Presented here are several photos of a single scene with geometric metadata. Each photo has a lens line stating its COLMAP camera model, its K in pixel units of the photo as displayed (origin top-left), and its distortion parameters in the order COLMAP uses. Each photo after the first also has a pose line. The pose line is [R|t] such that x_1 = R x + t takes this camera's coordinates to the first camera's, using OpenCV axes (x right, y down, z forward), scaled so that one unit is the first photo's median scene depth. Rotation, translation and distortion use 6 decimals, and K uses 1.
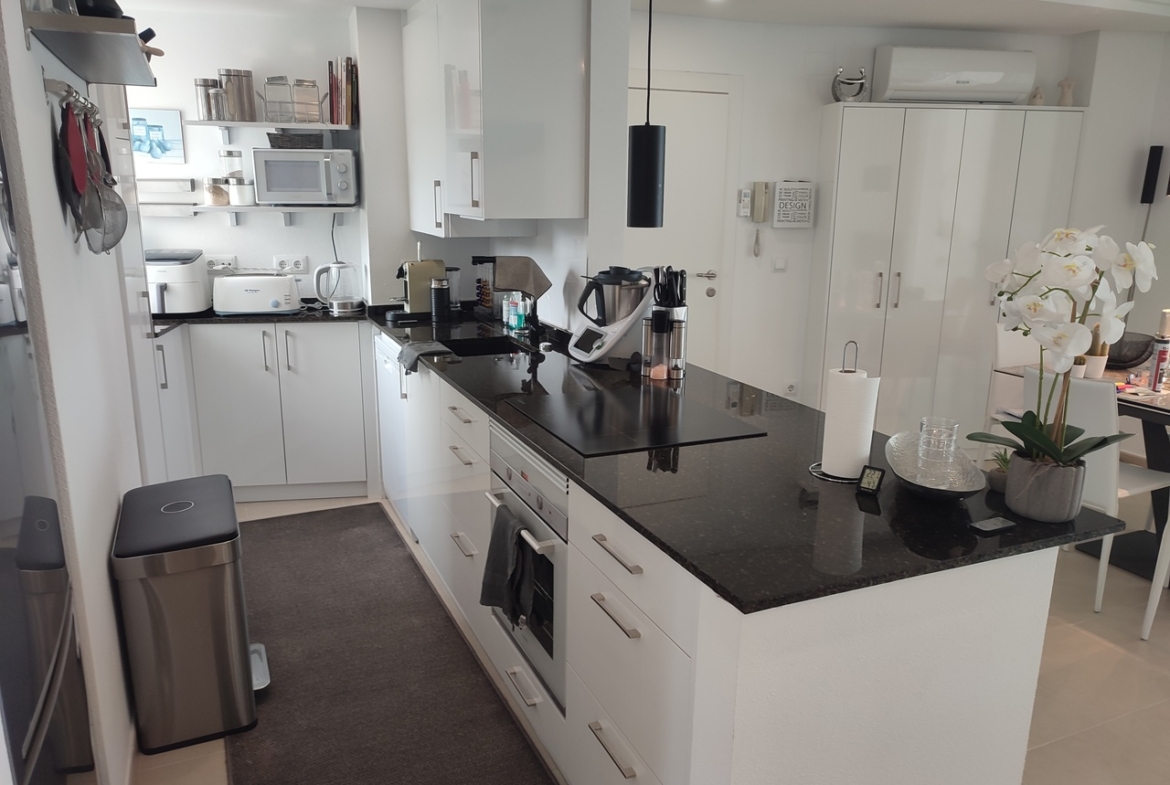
lens RADIAL K [[843.1, 0, 585.0], [0, 843.1, 392.5], [0, 0, 1]] dist [0.010140, -0.000777]
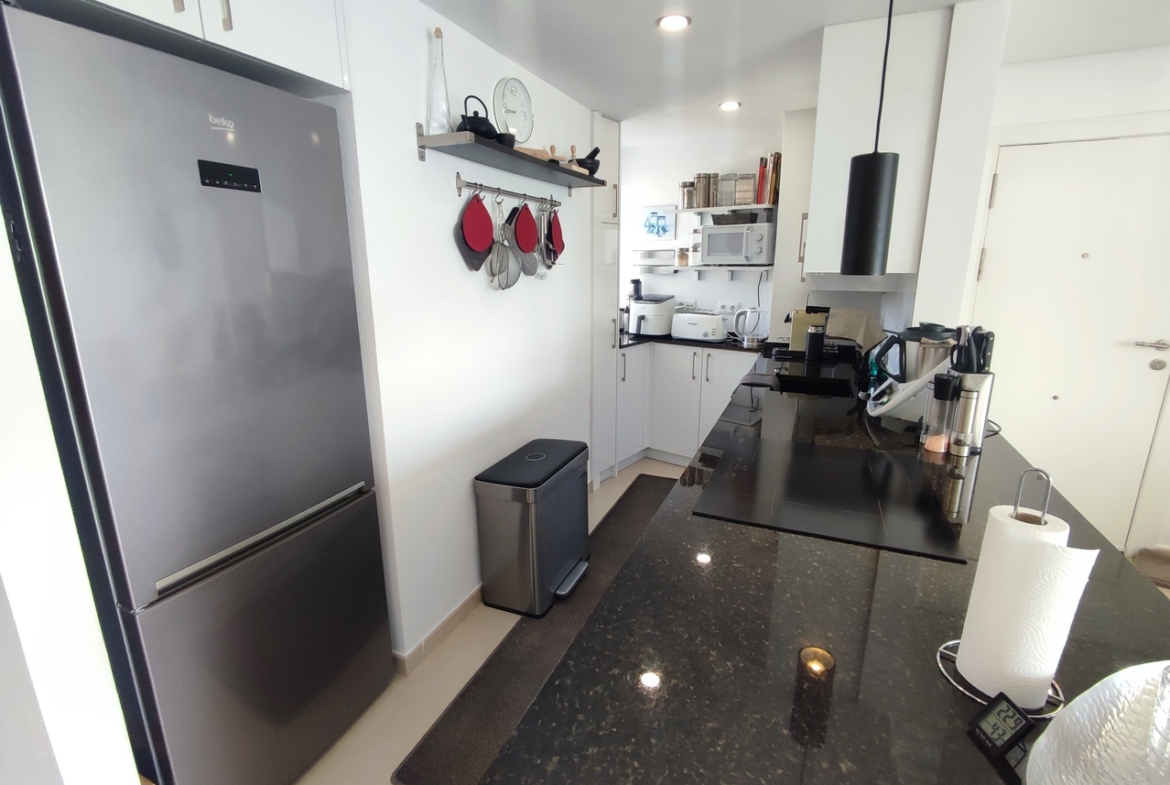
lens RADIAL K [[532.6, 0, 592.2], [0, 532.6, 385.9], [0, 0, 1]] dist [-0.008588, 0.000127]
pose [[0.684161, 0.154097, -0.712866, 0.186561], [-0.161795, 0.985138, 0.057673, -0.046546], [0.711158, 0.075880, 0.698925, 0.279247]]
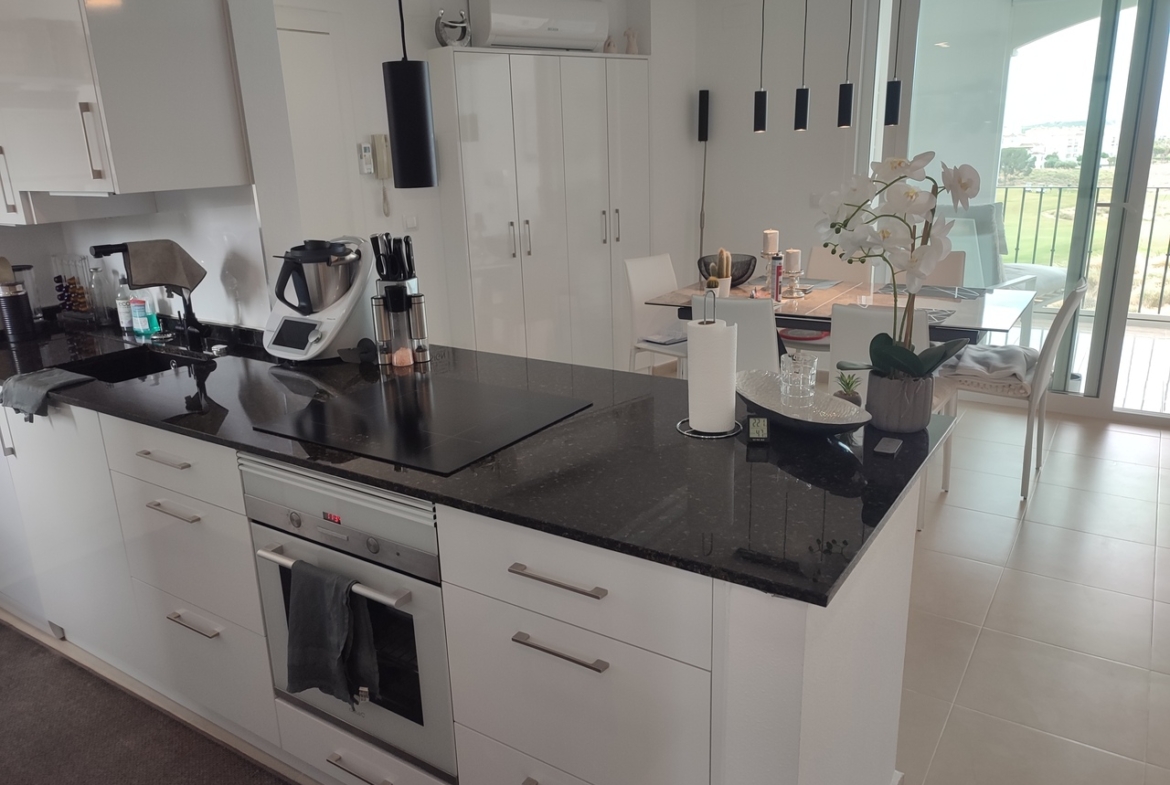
lens RADIAL K [[843.1, 0, 585.0], [0, 843.1, 392.5], [0, 0, 1]] dist [0.010140, -0.000777]
pose [[0.842207, -0.191705, 0.503921, -0.159325], [0.166795, 0.981443, 0.094602, -0.032070], [-0.512705, 0.004377, 0.858553, 0.134395]]
